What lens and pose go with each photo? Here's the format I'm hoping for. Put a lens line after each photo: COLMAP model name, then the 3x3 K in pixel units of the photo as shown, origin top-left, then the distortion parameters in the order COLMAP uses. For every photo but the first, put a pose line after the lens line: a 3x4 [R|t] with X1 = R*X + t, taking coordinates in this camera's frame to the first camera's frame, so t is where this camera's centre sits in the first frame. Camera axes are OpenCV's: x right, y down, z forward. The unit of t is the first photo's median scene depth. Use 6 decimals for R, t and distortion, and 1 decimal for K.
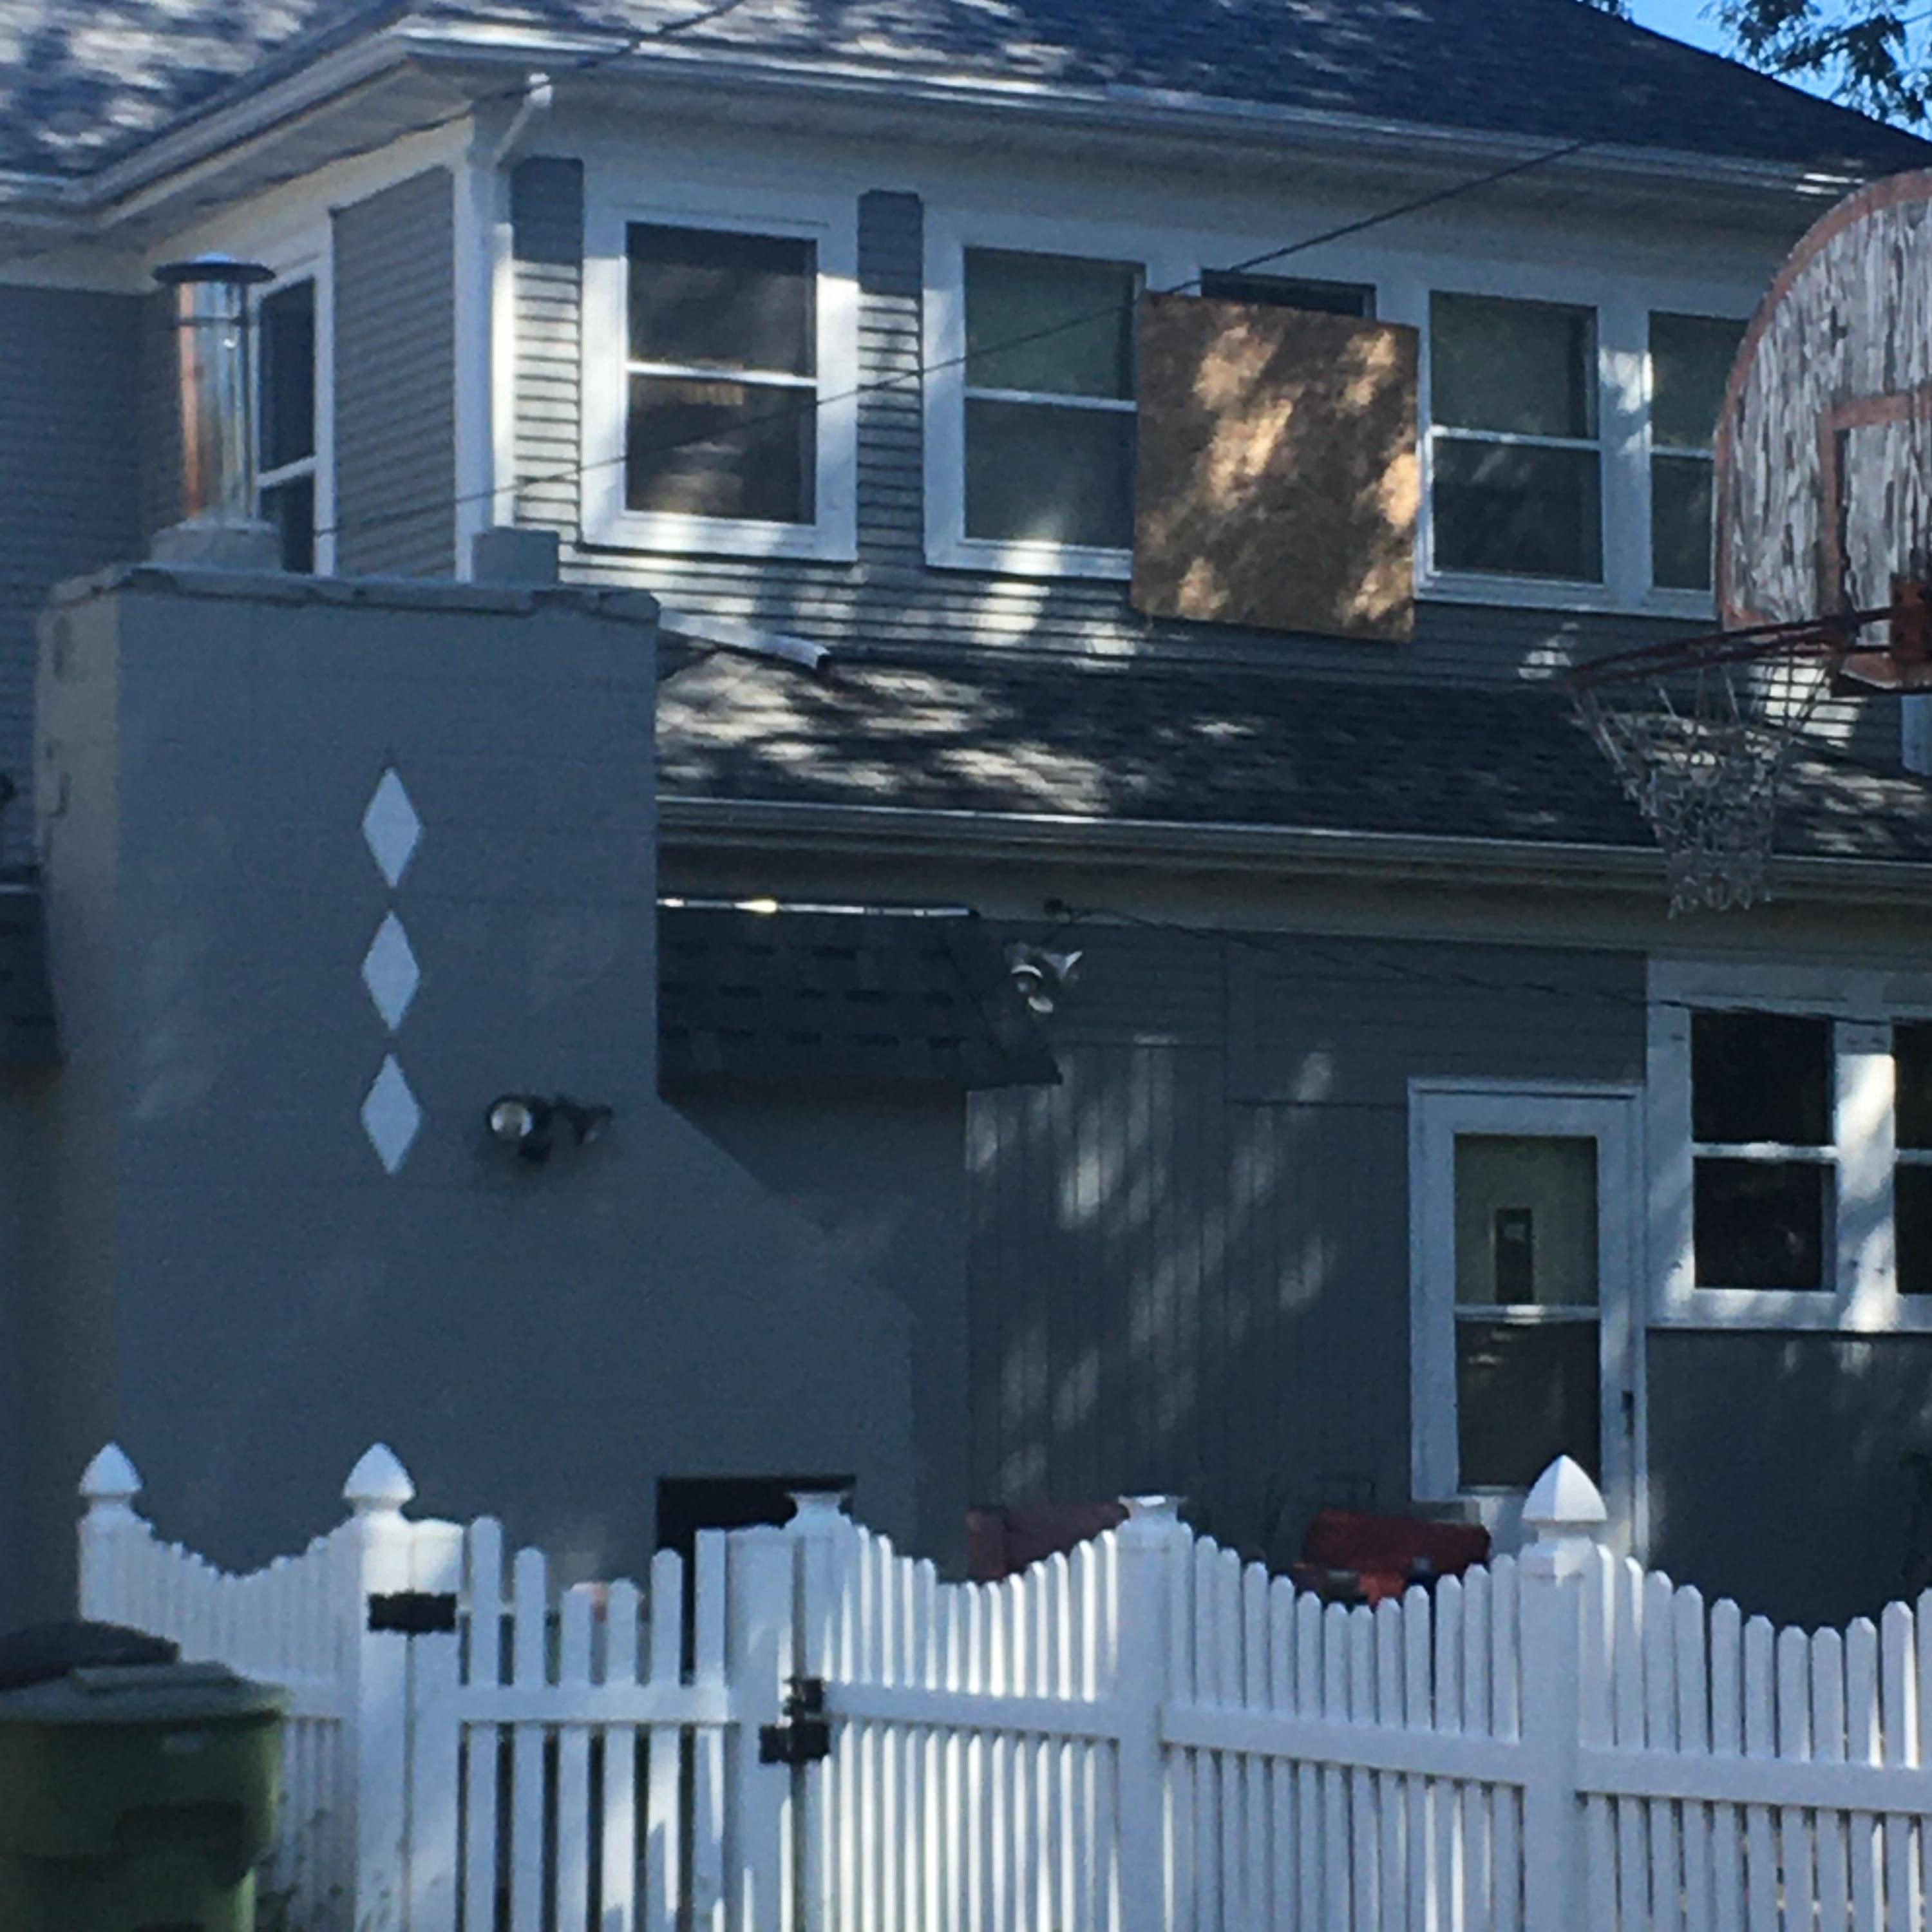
lens RADIAL K [[6799.4, 0, 966.0], [0, 6799.4, 966.0], [0, 0, 1]] dist [0.012763, -1.218570]
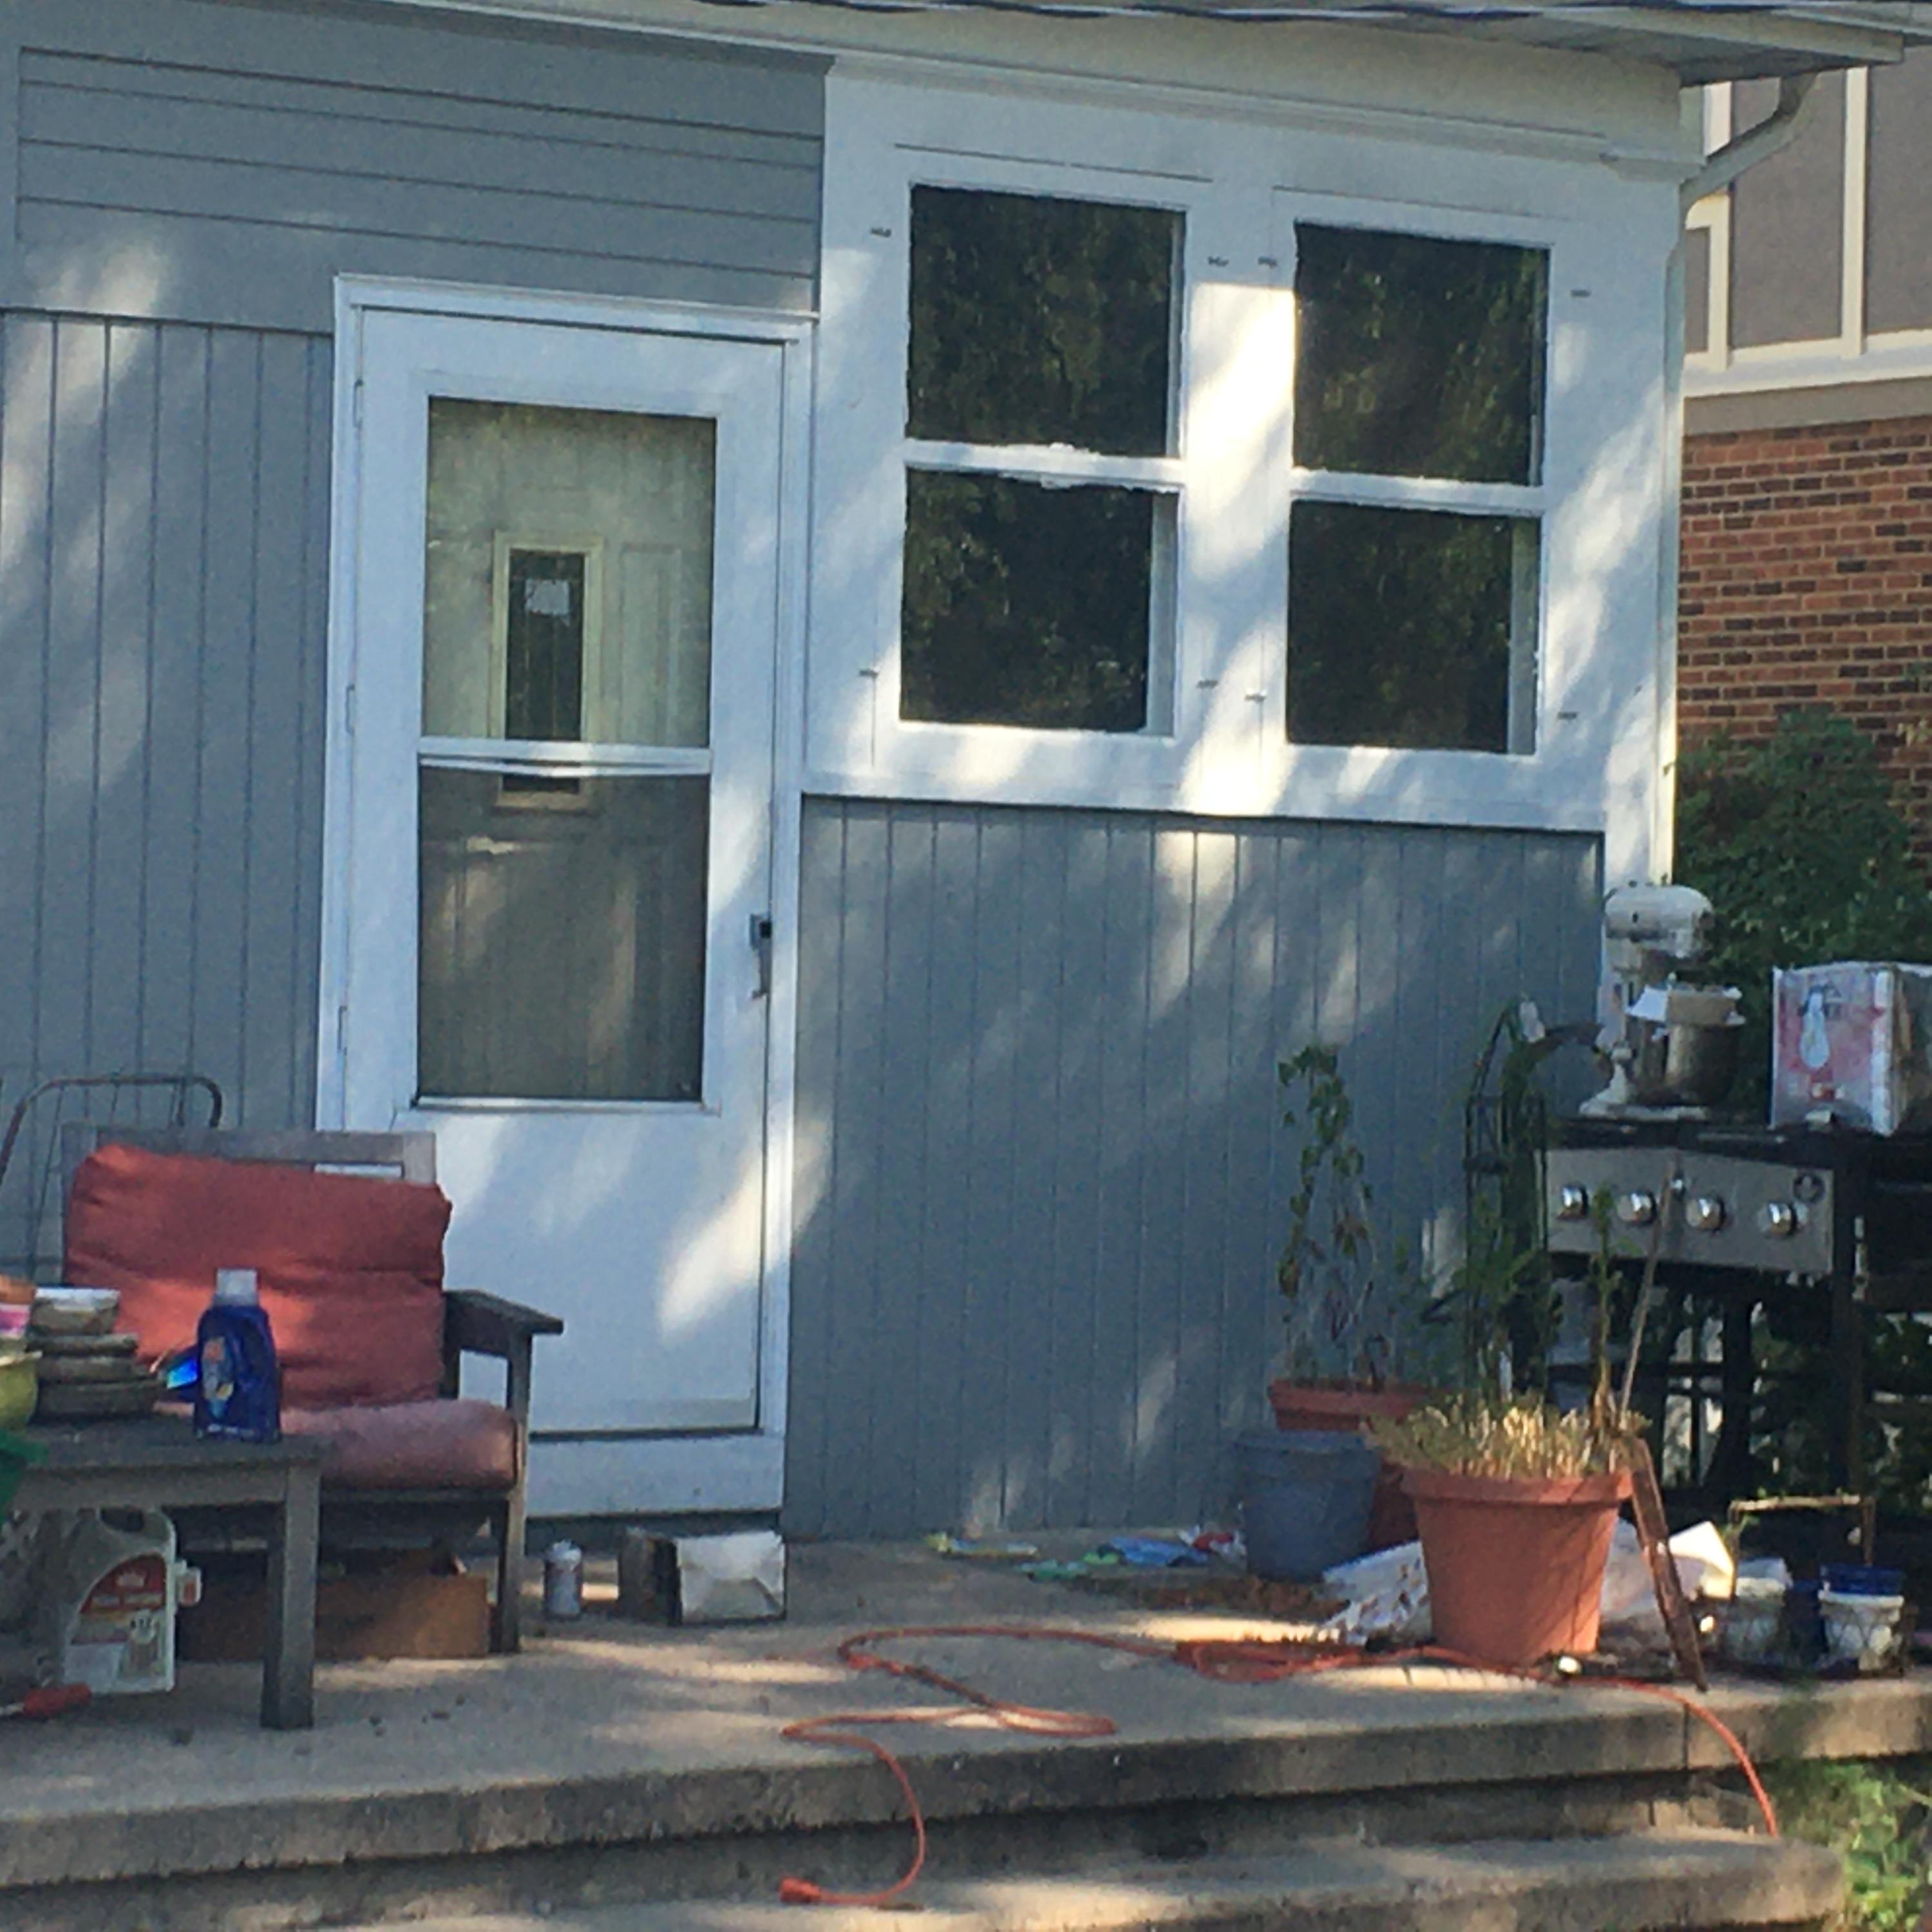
lens RADIAL K [[6799.4, 0, 966.0], [0, 6799.4, 966.0], [0, 0, 1]] dist [0.012763, -1.218570]
pose [[0.994757, 0.027777, 0.098421, 0.063914], [-0.035535, 0.996322, 0.077970, 0.026397], [-0.095893, -0.081058, 0.992086, 0.502416]]
